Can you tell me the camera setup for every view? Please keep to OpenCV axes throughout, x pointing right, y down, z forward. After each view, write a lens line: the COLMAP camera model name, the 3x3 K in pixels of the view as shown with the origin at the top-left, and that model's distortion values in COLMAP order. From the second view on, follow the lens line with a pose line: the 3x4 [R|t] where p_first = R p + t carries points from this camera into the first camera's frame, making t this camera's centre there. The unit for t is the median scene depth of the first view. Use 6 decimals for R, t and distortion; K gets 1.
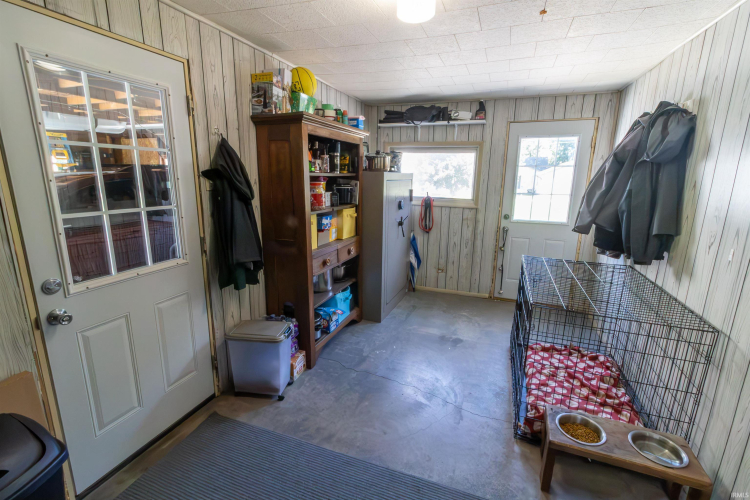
lens RADIAL K [[342.1, 0, 377.5], [0, 342.1, 251.2], [0, 0, 1]] dist [-0.002064, 0.000022]
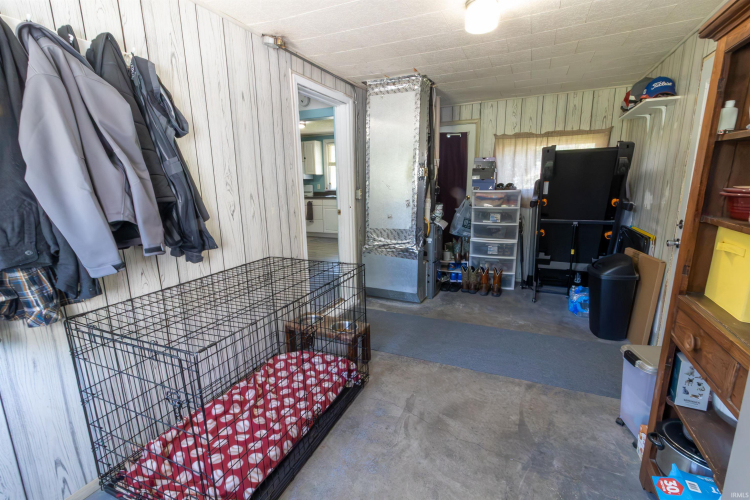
lens RADIAL K [[342.1, 0, 374.2], [0, 342.1, 249.0], [0, 0, 1]] dist [-0.002064, 0.000022]
pose [[-0.998049, -0.006540, 0.062093, 0.319799], [0.020258, 0.906782, 0.421113, -0.377199], [-0.059059, 0.421549, -0.904880, 1.949298]]
